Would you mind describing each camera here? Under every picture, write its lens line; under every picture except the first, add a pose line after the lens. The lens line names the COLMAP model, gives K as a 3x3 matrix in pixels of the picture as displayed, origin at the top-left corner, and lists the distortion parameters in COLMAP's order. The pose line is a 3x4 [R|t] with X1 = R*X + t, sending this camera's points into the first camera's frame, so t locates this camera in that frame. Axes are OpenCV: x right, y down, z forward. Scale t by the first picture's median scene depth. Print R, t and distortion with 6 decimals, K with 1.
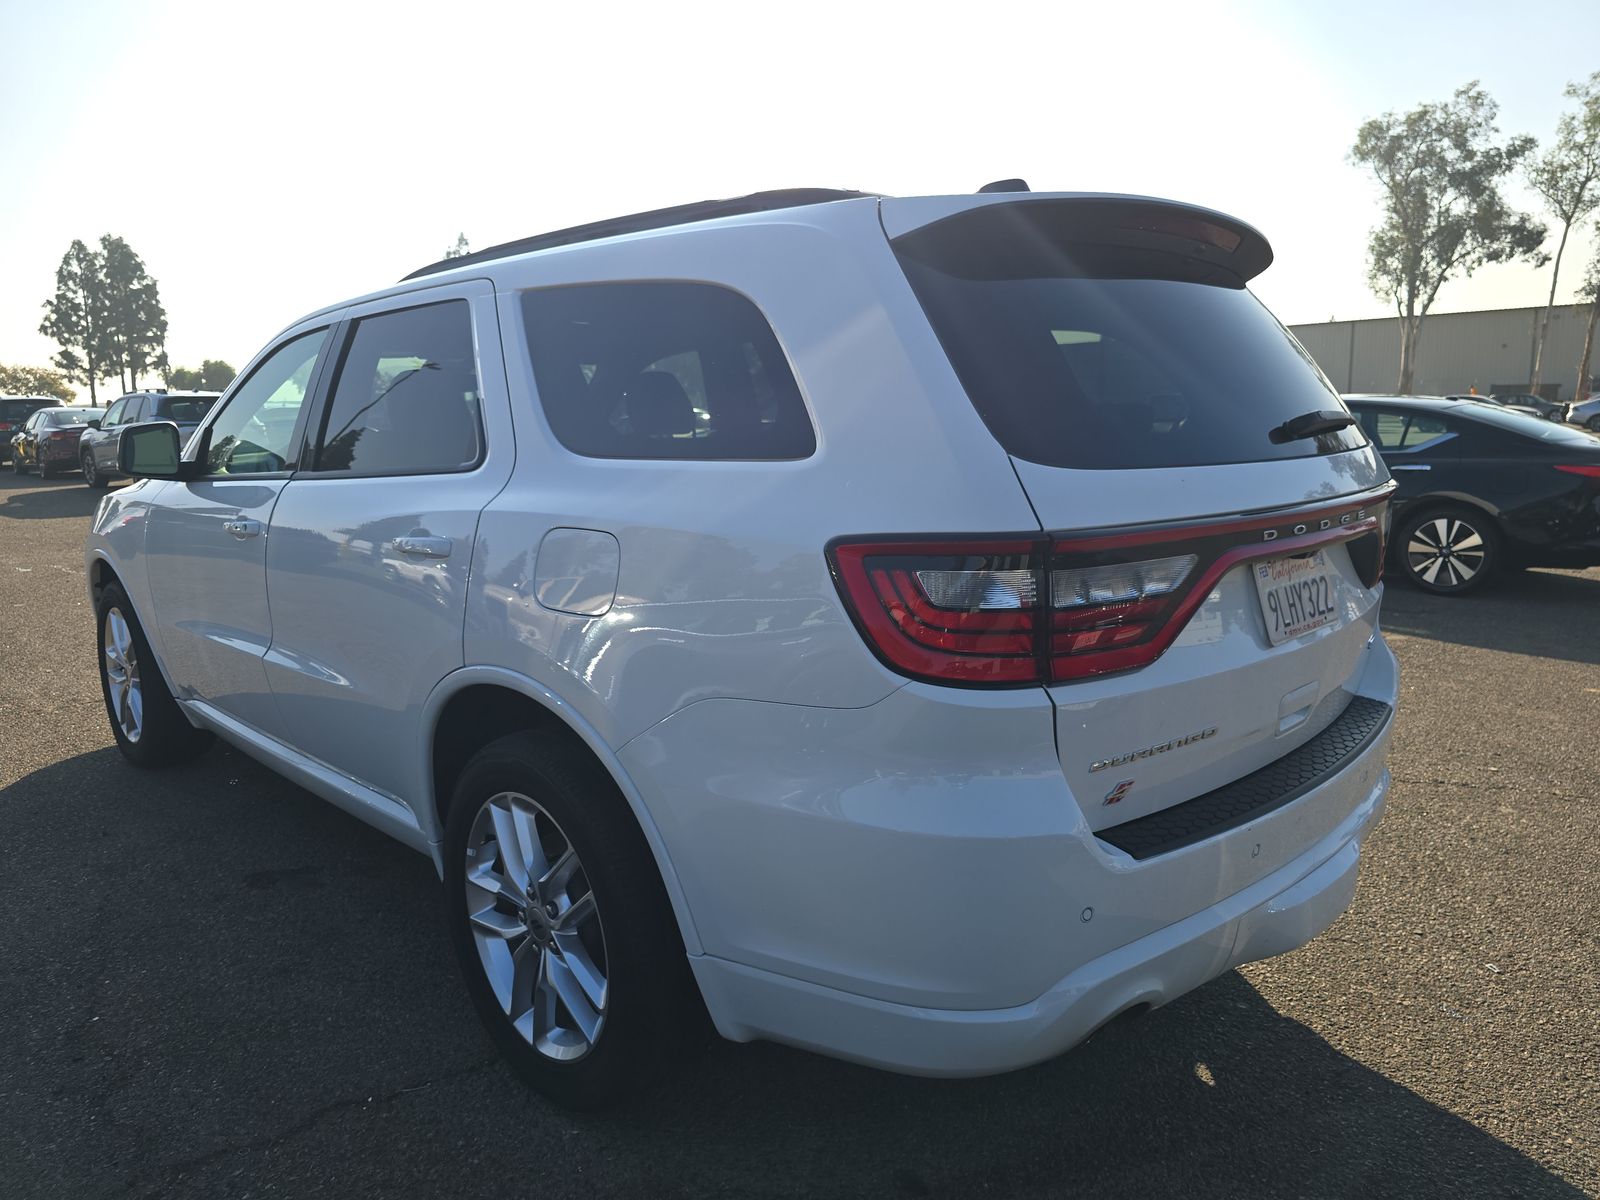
lens RADIAL K [[1091.0, 0, 798.4], [0, 1091.0, 608.3], [0, 0, 1]] dist [0.010077, 0.001187]
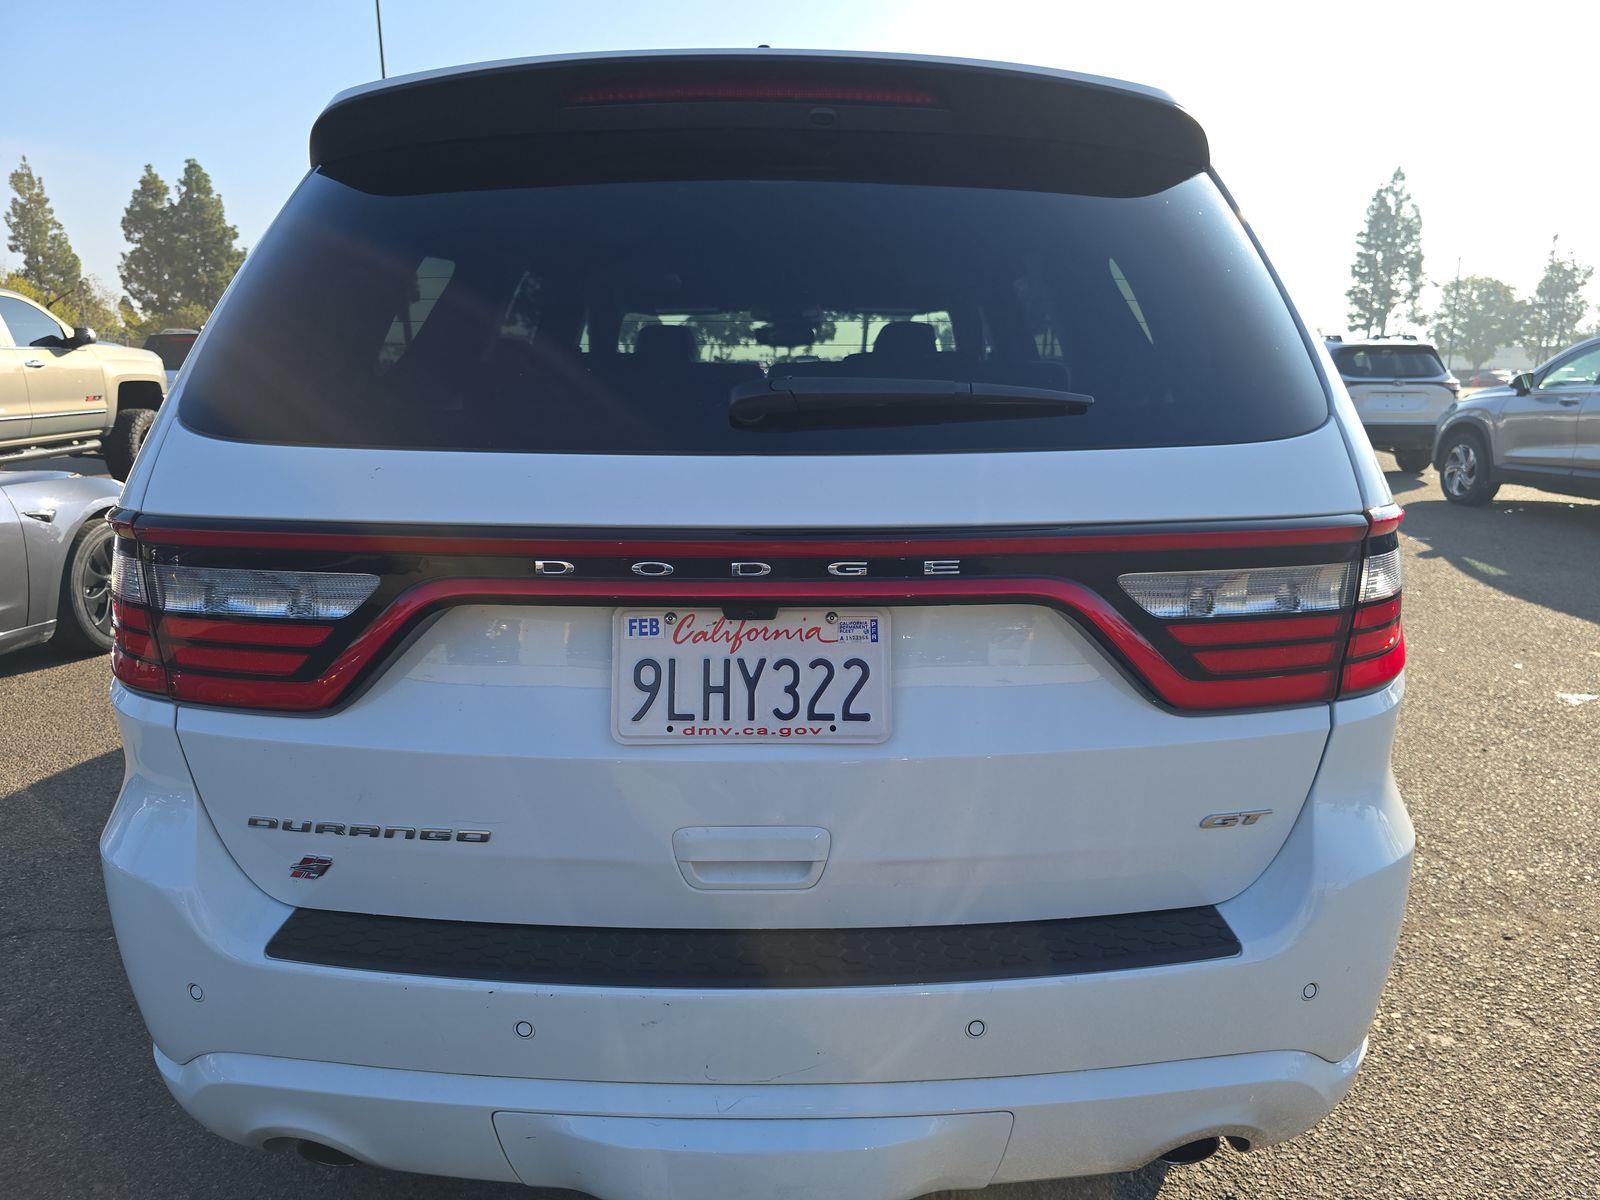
lens RADIAL K [[1091.0, 0, 800.2], [0, 1091.0, 592.0], [0, 0, 1]] dist [0.010077, 0.001187]
pose [[0.718885, 0.200026, -0.665728, 0.888826], [-0.131112, 0.979532, 0.152731, -0.154838], [0.682653, -0.022511, 0.730396, 0.614742]]
